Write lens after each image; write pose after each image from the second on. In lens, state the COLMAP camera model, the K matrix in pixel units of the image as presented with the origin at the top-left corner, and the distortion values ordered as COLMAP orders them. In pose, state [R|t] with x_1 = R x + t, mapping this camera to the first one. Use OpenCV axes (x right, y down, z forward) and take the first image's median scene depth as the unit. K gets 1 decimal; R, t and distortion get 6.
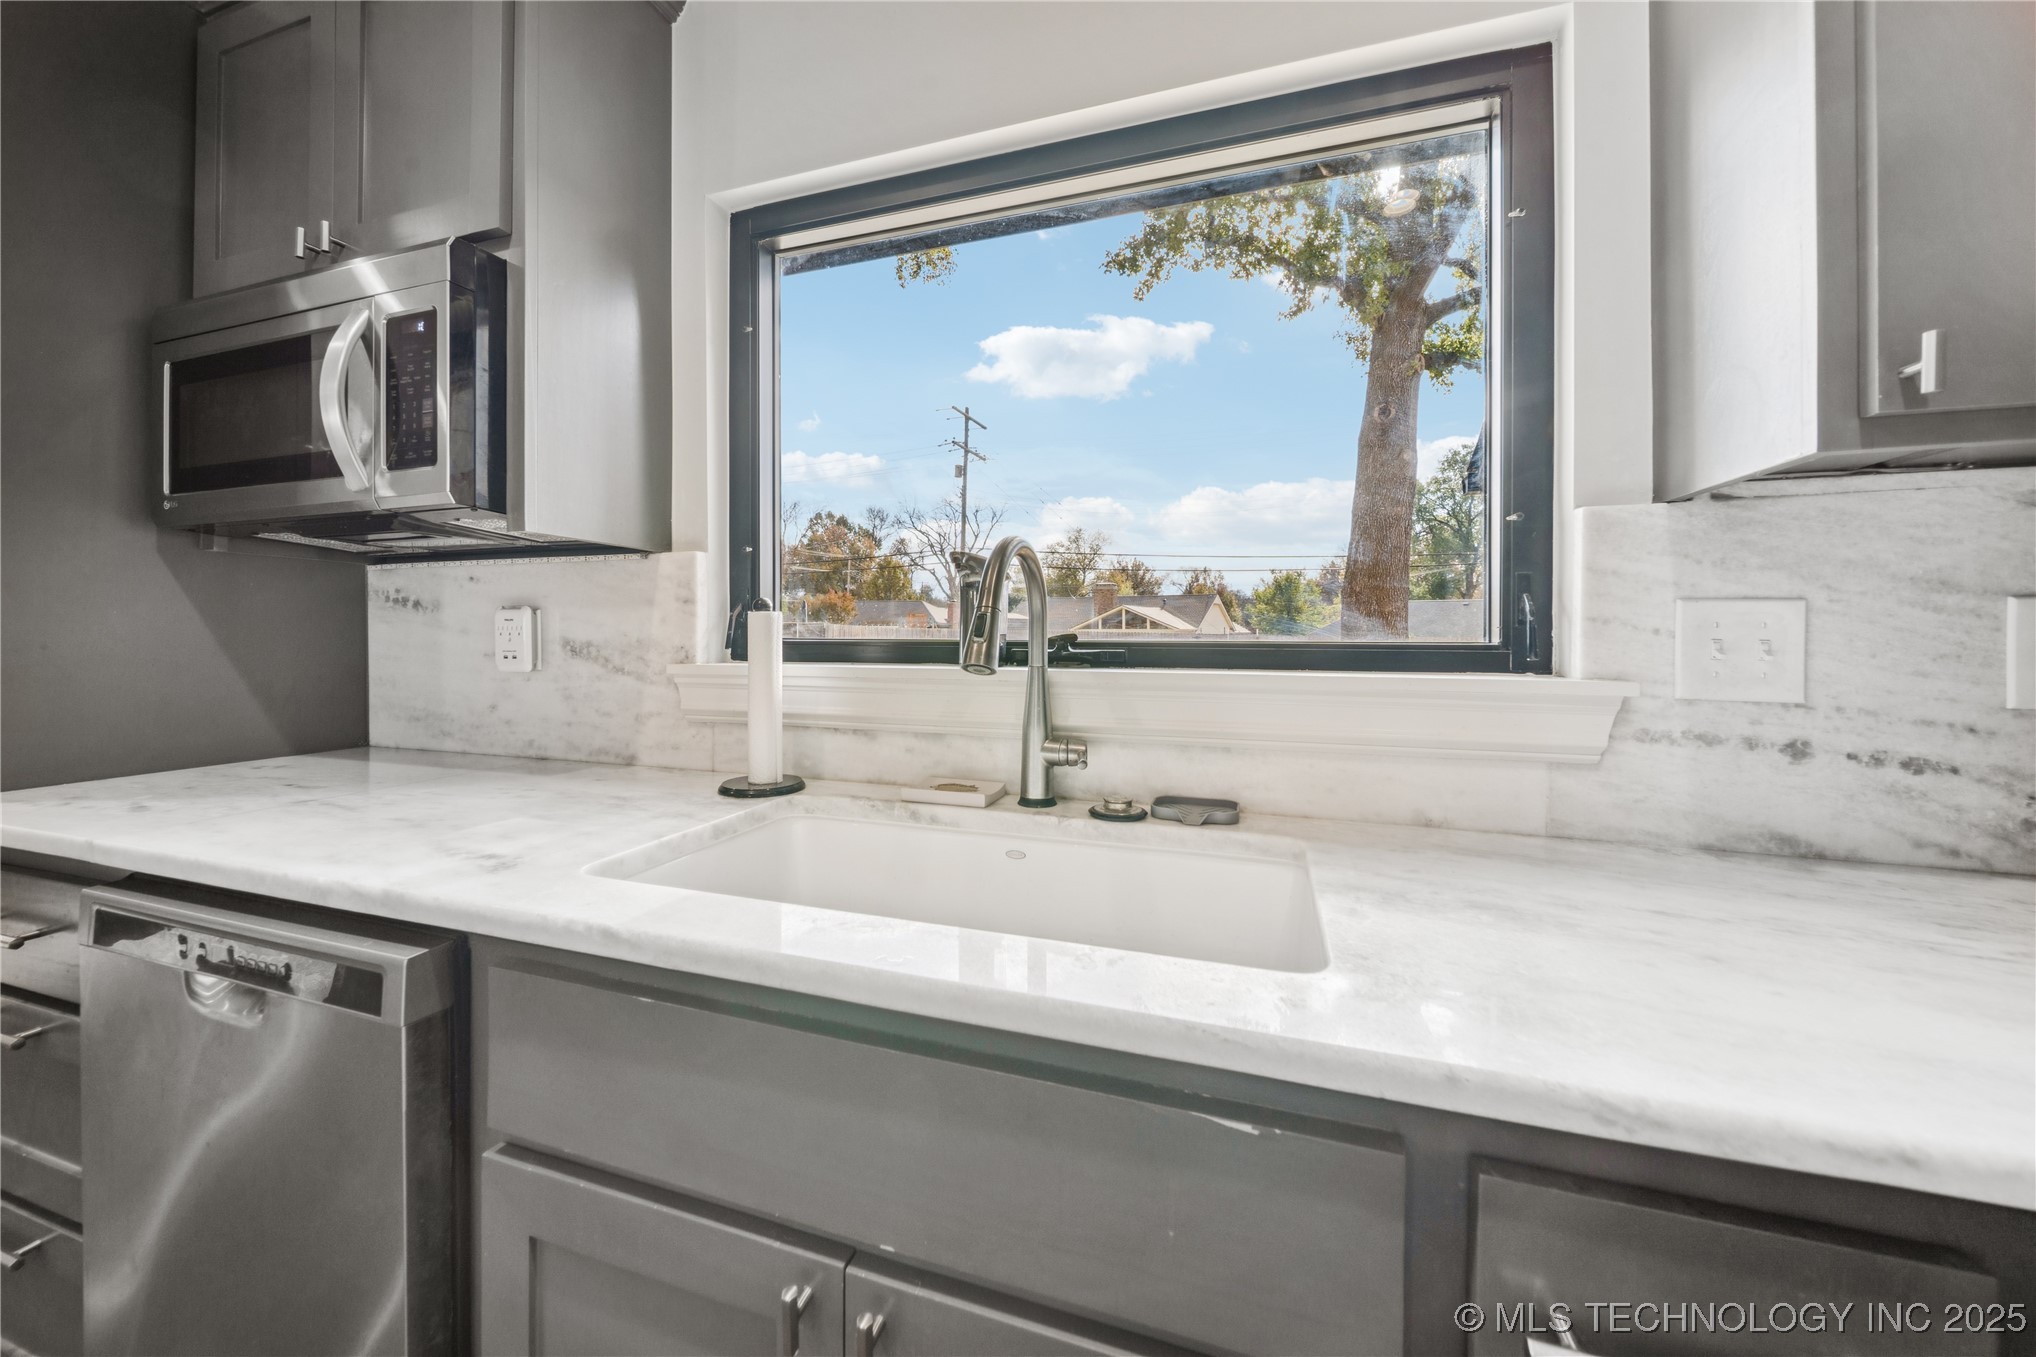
lens RADIAL K [[742.2, 0, 1012.3], [0, 742.2, 630.3], [0, 0, 1]] dist [-0.000691, -0.000182]
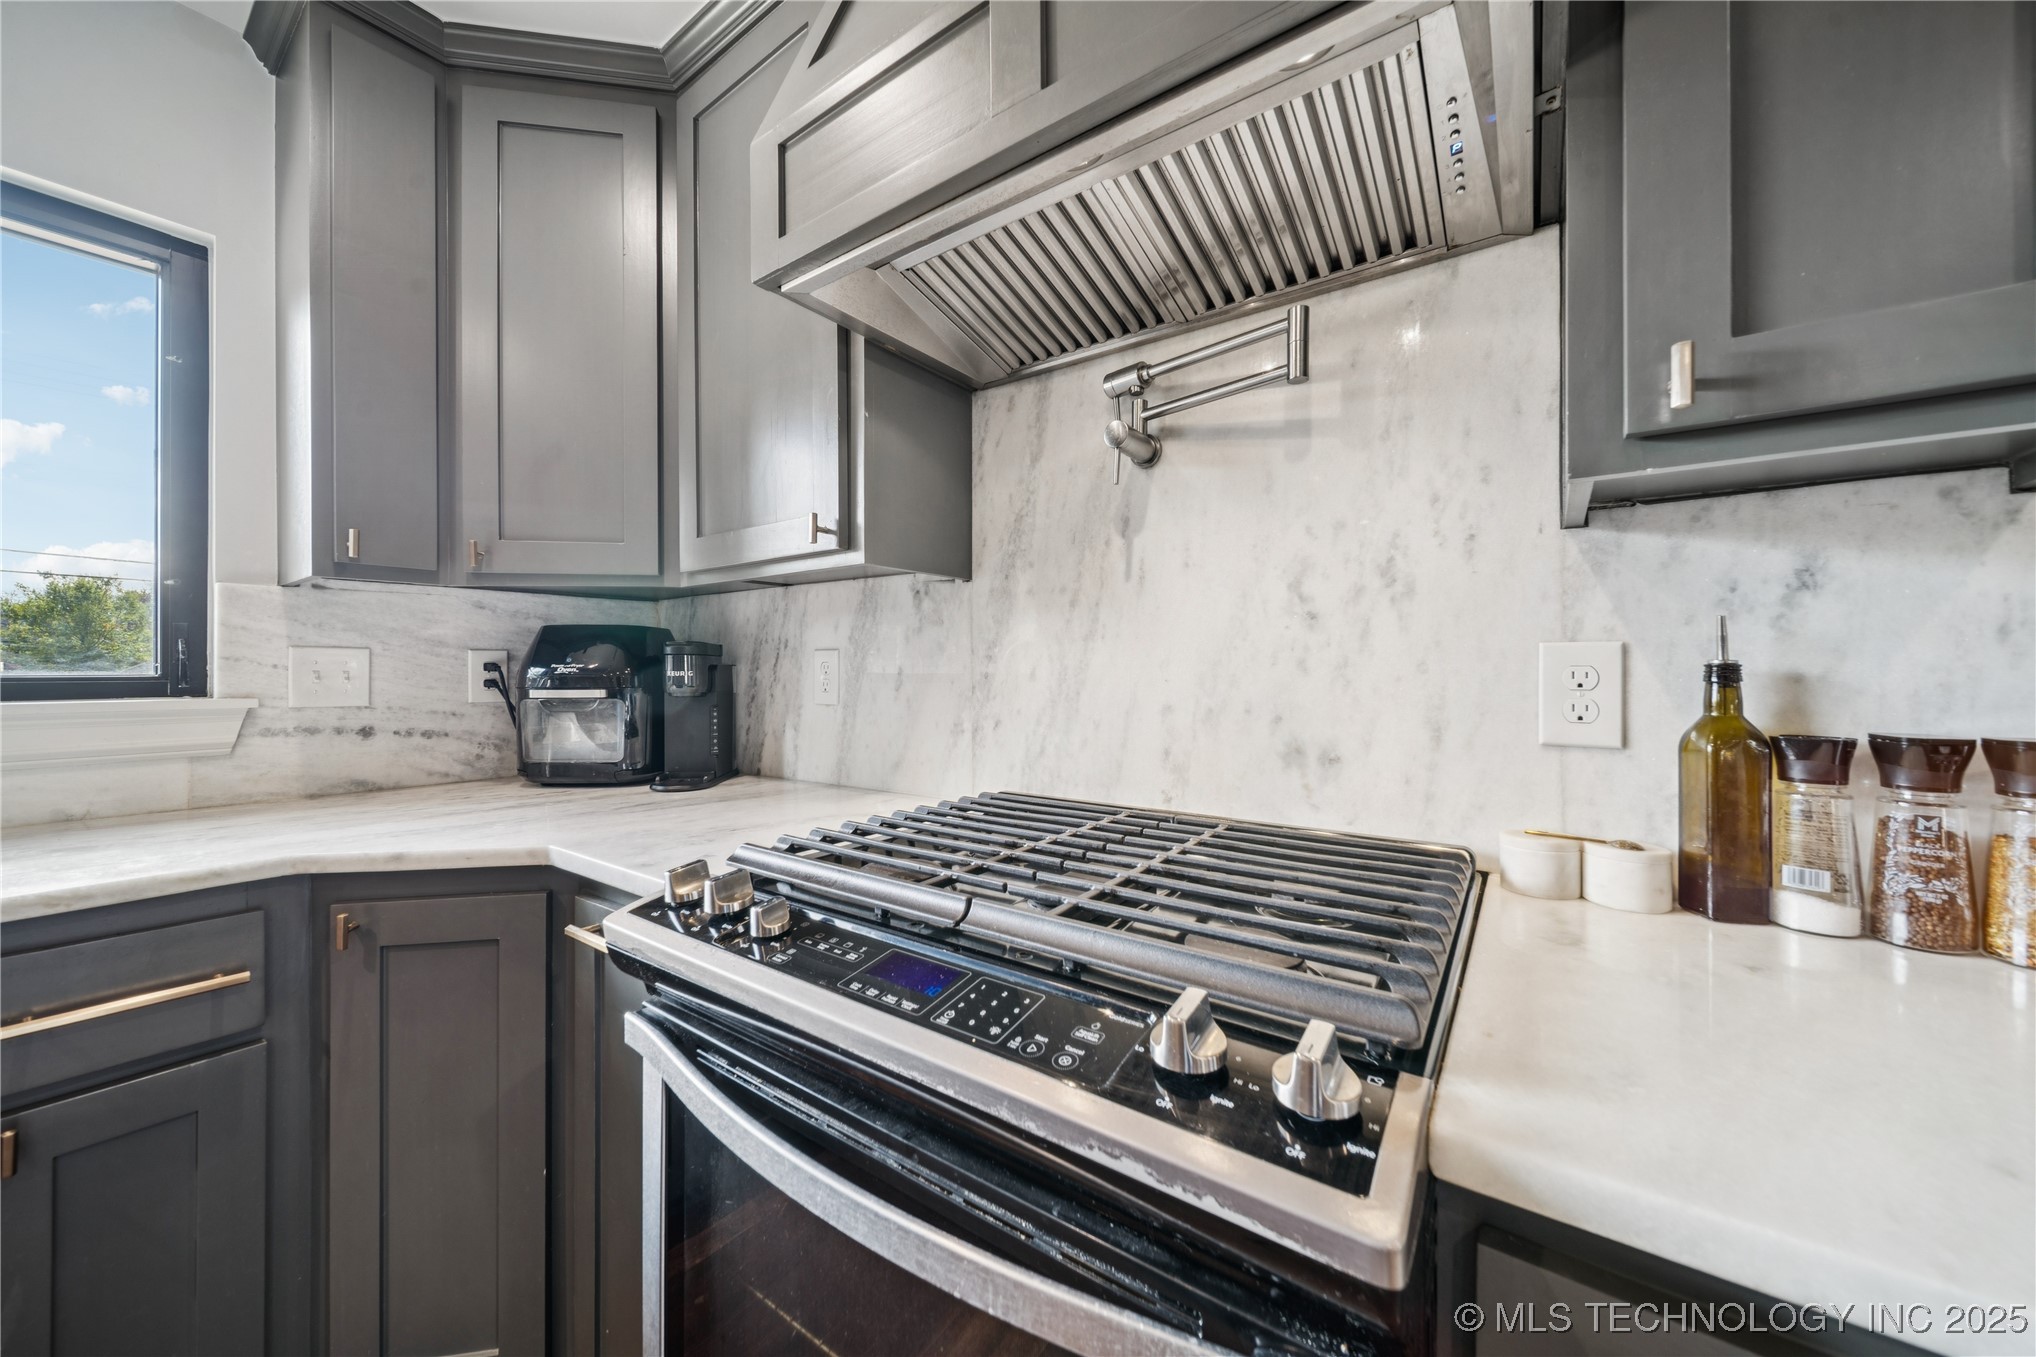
lens RADIAL K [[719.5, 0, 1022.5], [0, 719.5, 668.0], [0, 0, 1]] dist [-0.001186, -0.000139]
pose [[0.293145, -0.000682, 0.956068, -0.135831], [-0.002421, 0.999996, 0.001456, -0.000509], [-0.956065, -0.002742, 0.293142, -0.973456]]
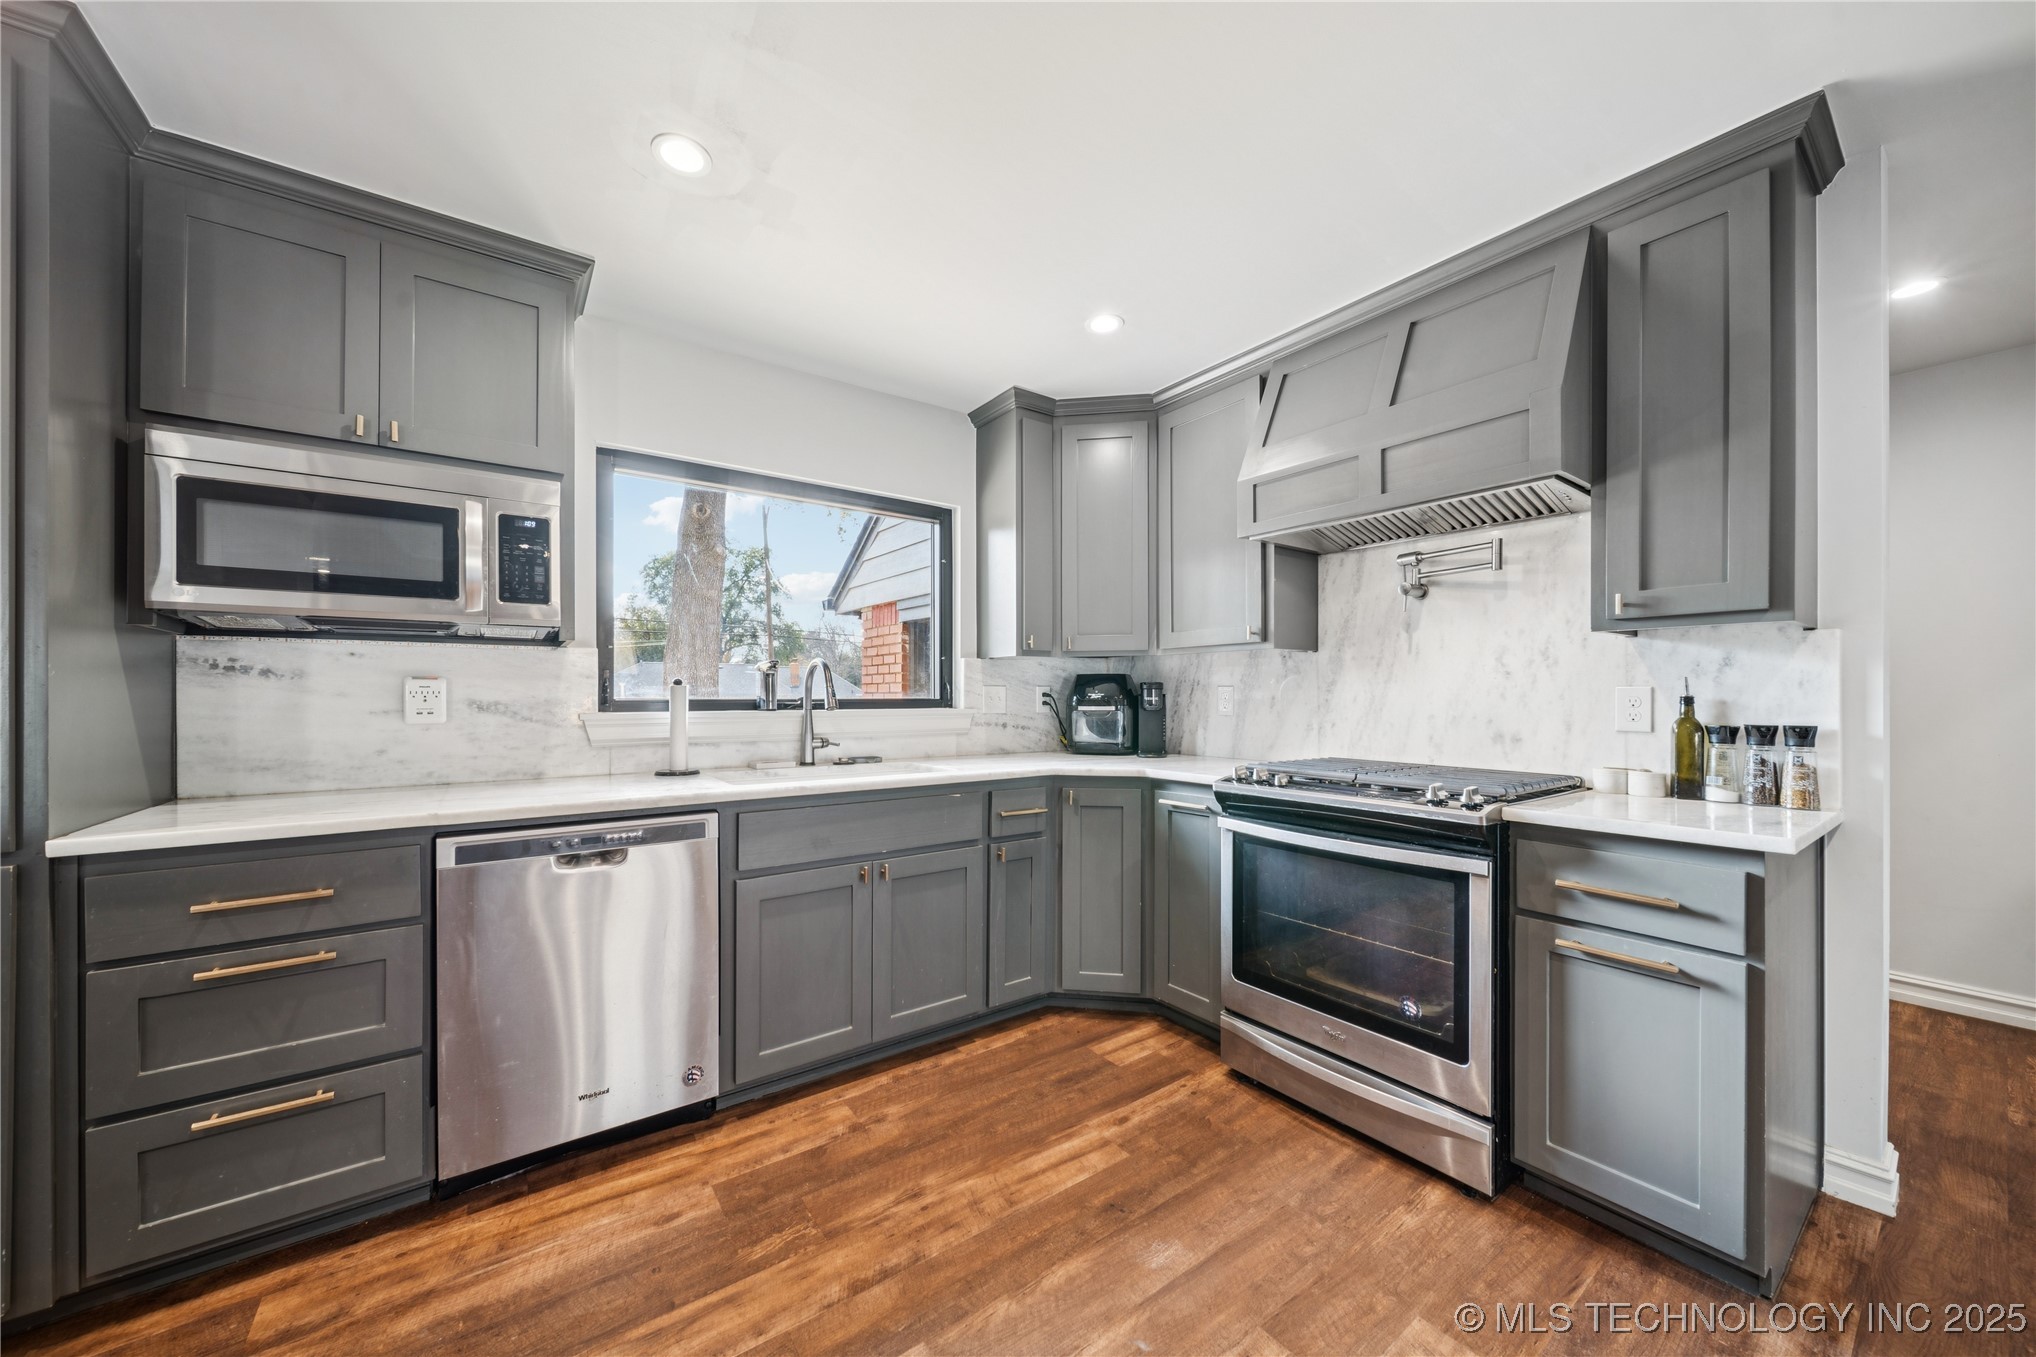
lens RADIAL K [[719.9, 0, 1013.0], [0, 719.9, 693.7], [0, 0, 1]] dist [-0.001750, -0.000206]
pose [[0.584382, -0.000511, 0.811479, -1.815691], [-0.003103, 0.999991, 0.002864, -0.013176], [-0.811473, -0.004191, 0.584375, -1.135902]]
